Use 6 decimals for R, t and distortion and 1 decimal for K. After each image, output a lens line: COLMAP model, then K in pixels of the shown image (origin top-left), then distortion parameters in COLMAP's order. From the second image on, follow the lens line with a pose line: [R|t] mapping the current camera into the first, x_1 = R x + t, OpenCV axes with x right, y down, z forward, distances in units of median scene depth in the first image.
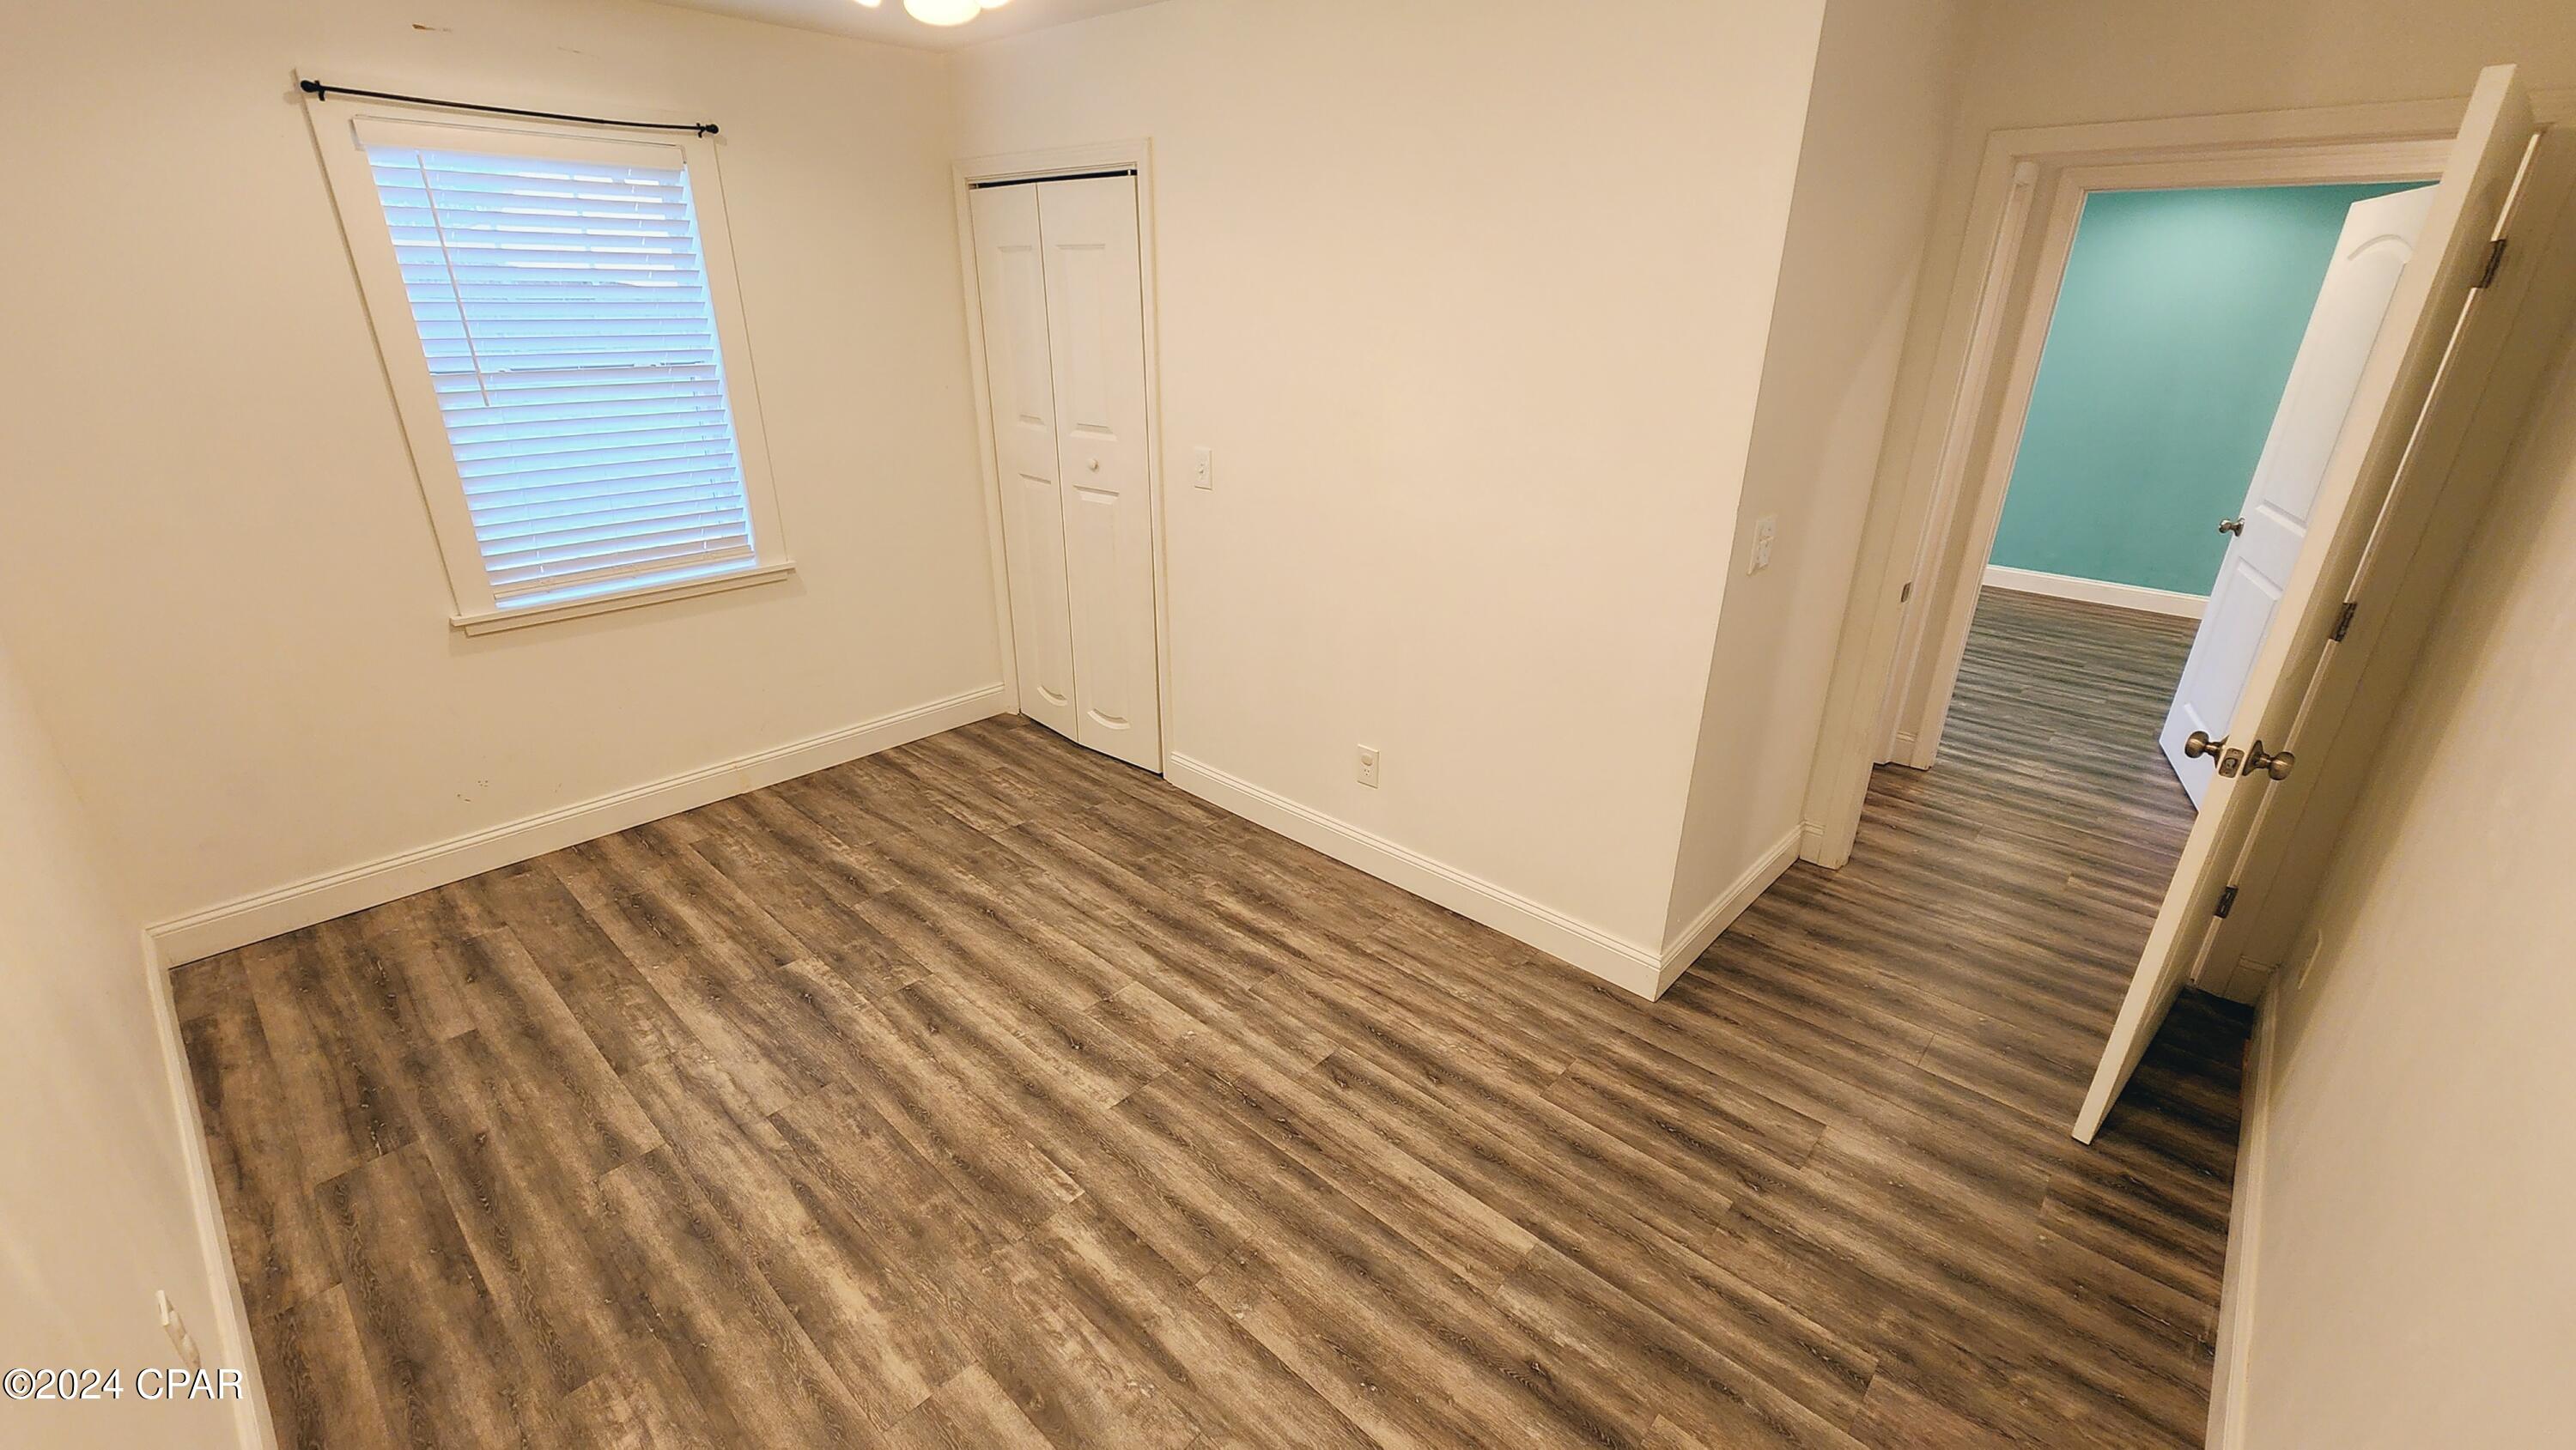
lens RADIAL K [[1047.6, 0, 1284.4], [0, 1047.6, 730.7], [0, 0, 1]] dist [0.000080, -0.000065]
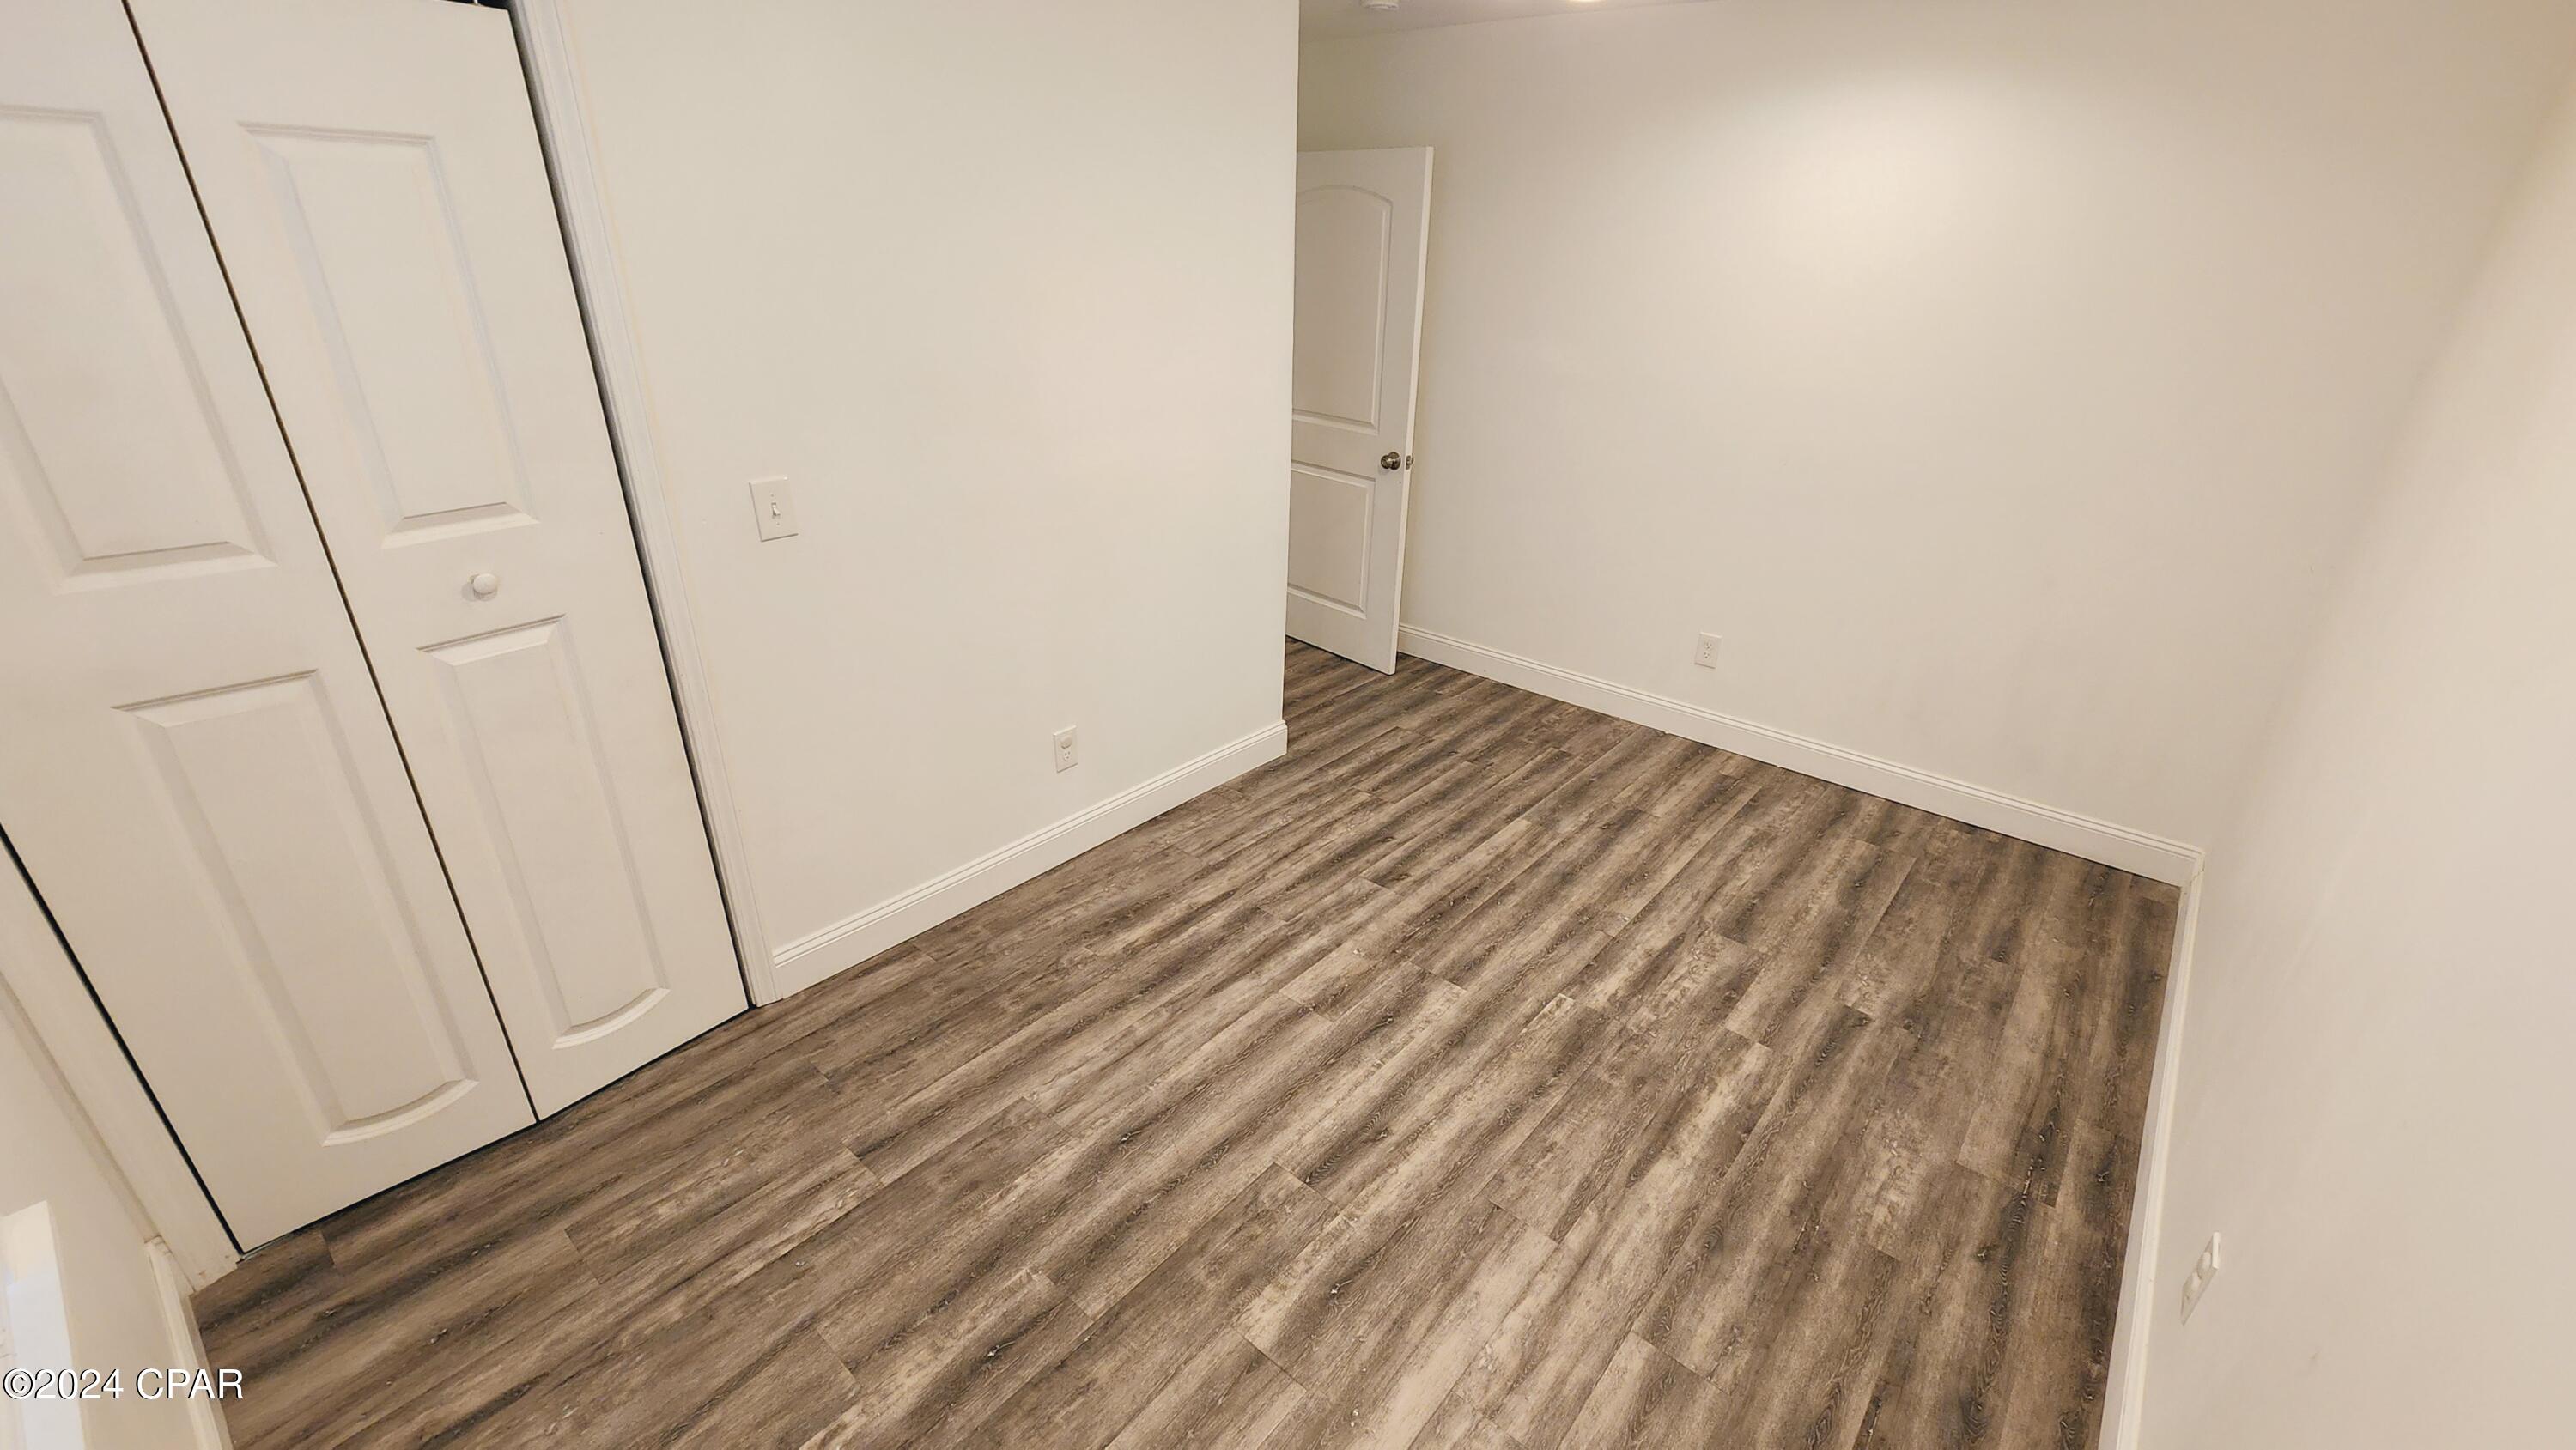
lens RADIAL K [[1059.6, 0, 1284.9], [0, 1059.6, 728.6], [0, 0, 1]] dist [0.001904, -0.000394]
pose [[-0.026066, -0.435470, 0.899826, -1.095830], [0.362614, 0.834706, 0.414460, -0.430708], [-0.931575, 0.337093, 0.136150, 0.955019]]
